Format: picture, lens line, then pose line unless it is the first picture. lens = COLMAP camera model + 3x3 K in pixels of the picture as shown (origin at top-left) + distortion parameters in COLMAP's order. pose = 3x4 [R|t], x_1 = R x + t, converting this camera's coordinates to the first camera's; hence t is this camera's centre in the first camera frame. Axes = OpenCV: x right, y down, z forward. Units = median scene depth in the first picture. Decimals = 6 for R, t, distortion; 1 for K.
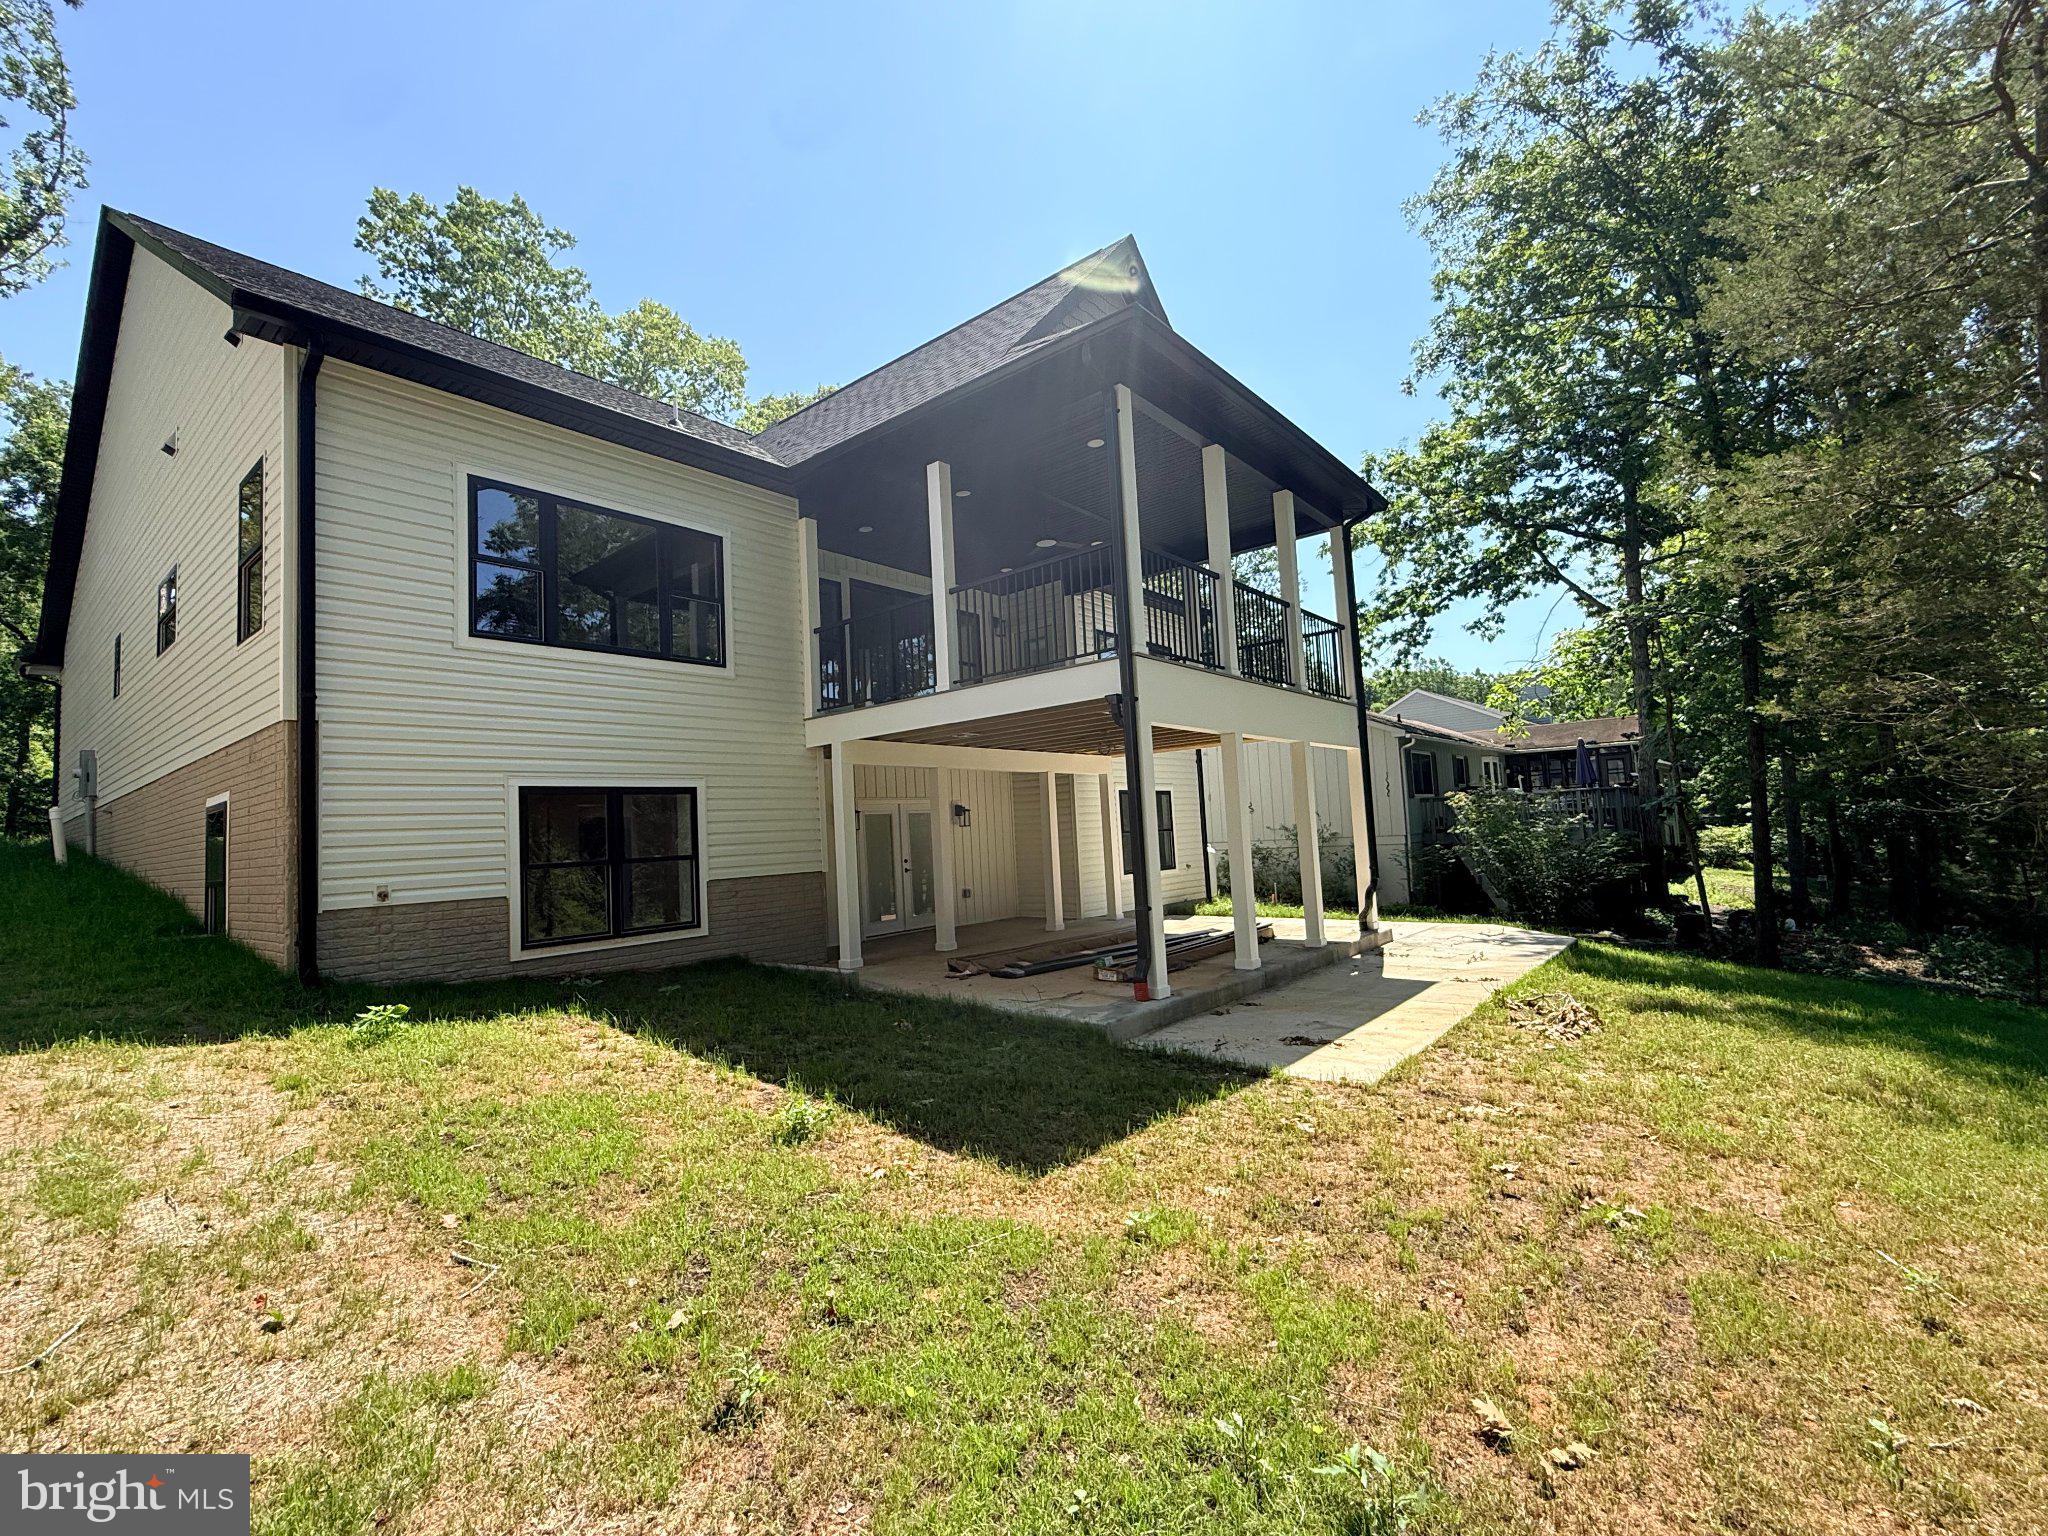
lens RADIAL K [[921.0, 0, 1024.5], [0, 921.0, 755.9], [0, 0, 1]] dist [-0.020701, -0.000114]
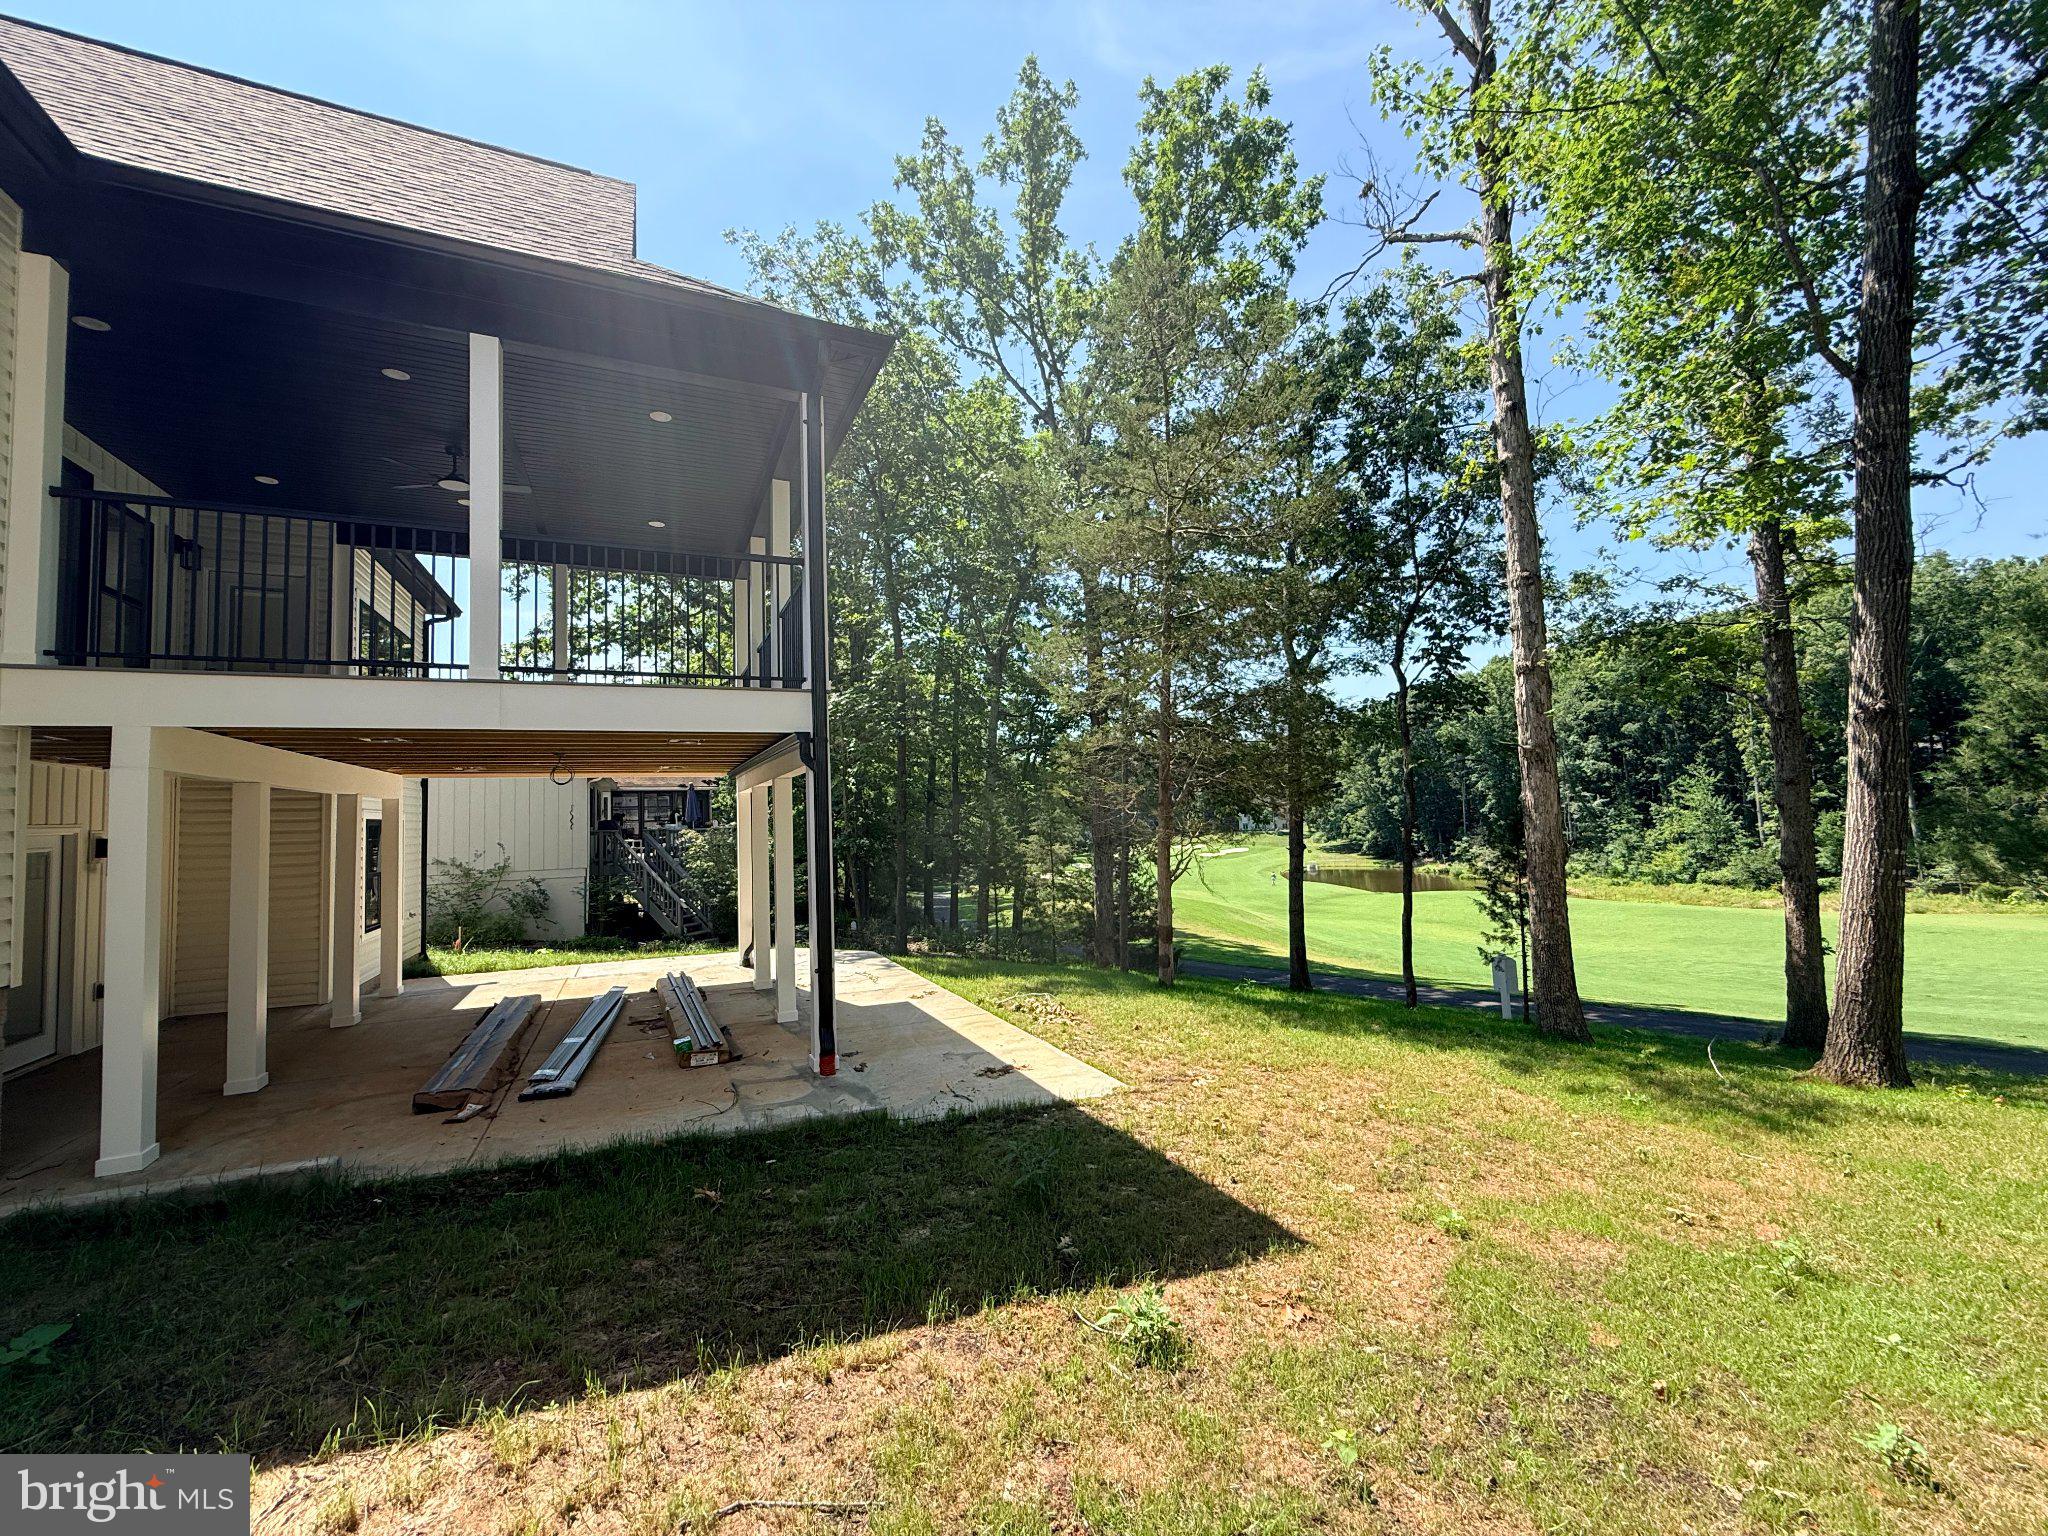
lens RADIAL K [[816.4, 0, 1014.1], [0, 816.4, 762.2], [0, 0, 1]] dist [-0.000103, 0.000575]
pose [[0.444239, 0.098315, 0.890497, -0.707338], [-0.056517, 0.995056, -0.081665, 0.024559], [-0.894124, -0.014049, 0.447599, 0.657147]]
